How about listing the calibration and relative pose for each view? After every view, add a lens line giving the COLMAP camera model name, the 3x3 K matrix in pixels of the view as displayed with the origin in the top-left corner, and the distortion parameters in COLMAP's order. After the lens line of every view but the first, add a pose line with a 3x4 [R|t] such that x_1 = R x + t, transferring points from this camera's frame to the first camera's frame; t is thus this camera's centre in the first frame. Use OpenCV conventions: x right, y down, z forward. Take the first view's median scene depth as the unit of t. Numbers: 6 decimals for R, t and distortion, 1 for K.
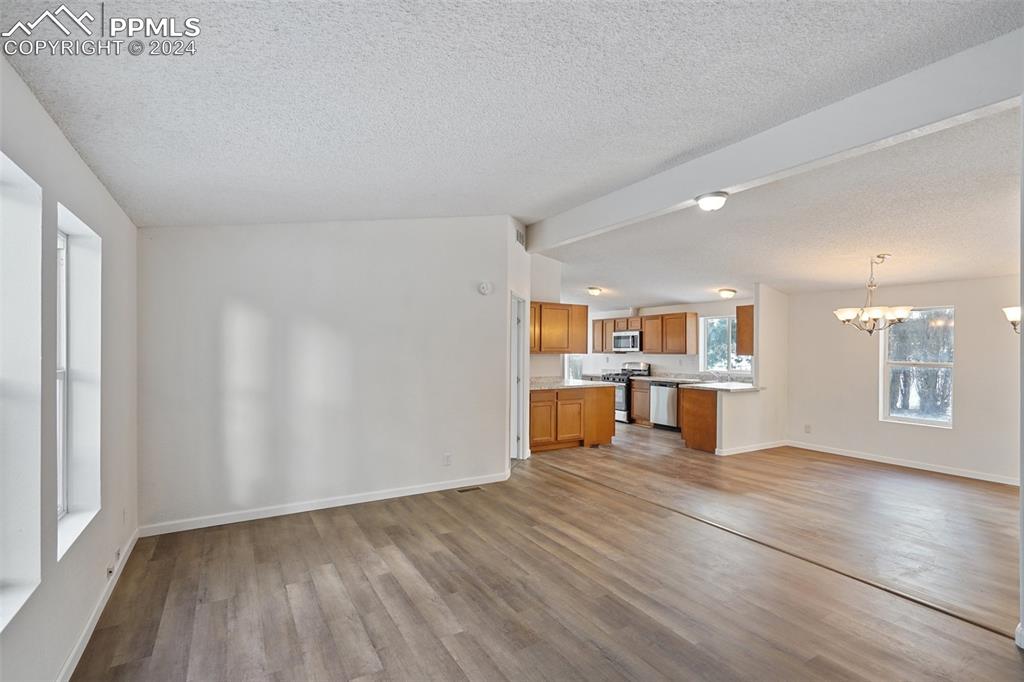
lens RADIAL K [[472.8, 0, 511.4], [0, 472.8, 344.7], [0, 0, 1]] dist [-0.008942, 0.000649]
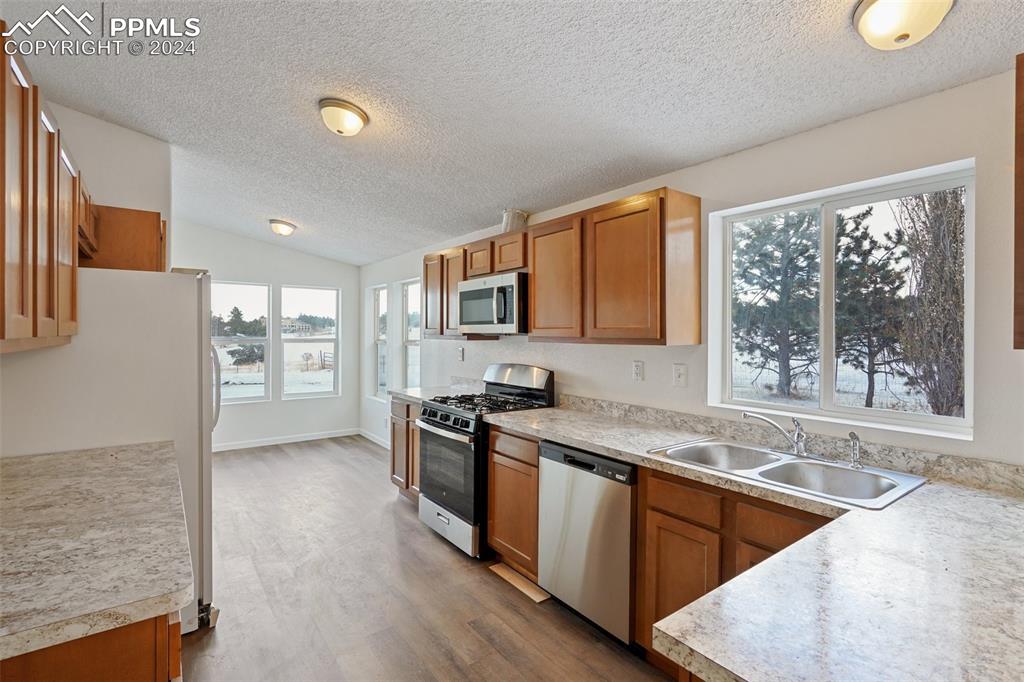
lens RADIAL K [[474.4, 0, 513.3], [0, 474.4, 332.4], [0, 0, 1]] dist [-0.001757, 0.000354]
pose [[0.994623, -0.002864, 0.103524, 0.391881], [0.001585, 0.999921, 0.012430, 0.014648], [-0.103552, -0.012199, 0.994549, 1.130075]]
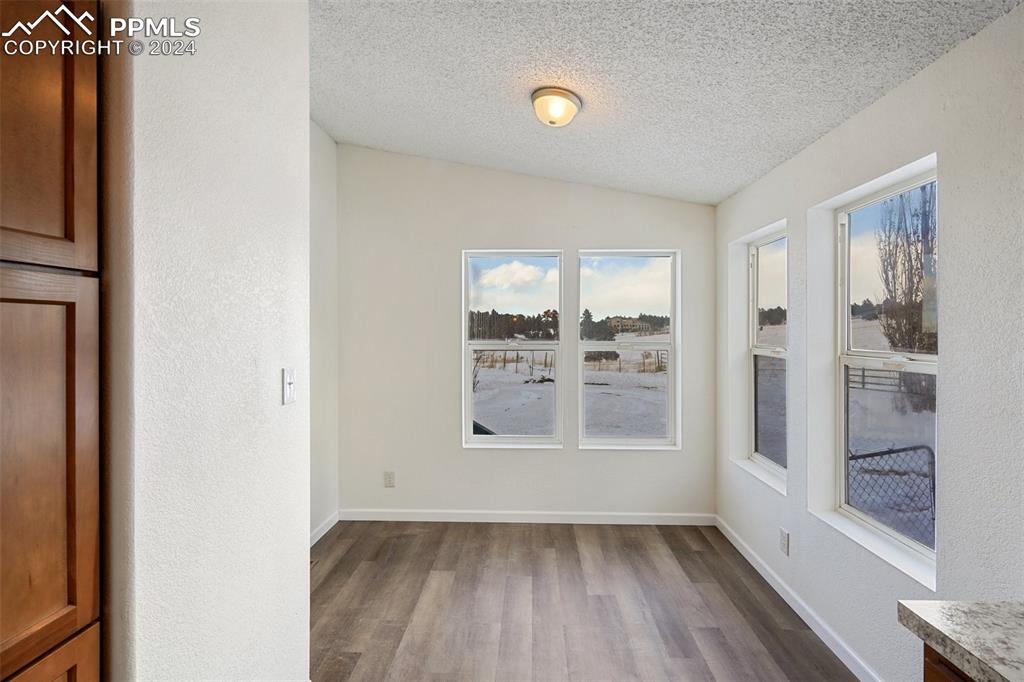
lens RADIAL K [[479.2, 0, 512.0], [0, 479.2, 341.0], [0, 0, 1]] dist [-0.004805, -0.000115]
pose [[0.836633, 0.003065, -0.547756, 0.253109], [0.014190, 0.999527, 0.027266, 0.017418], [0.547581, -0.030584, 0.836194, 1.675575]]
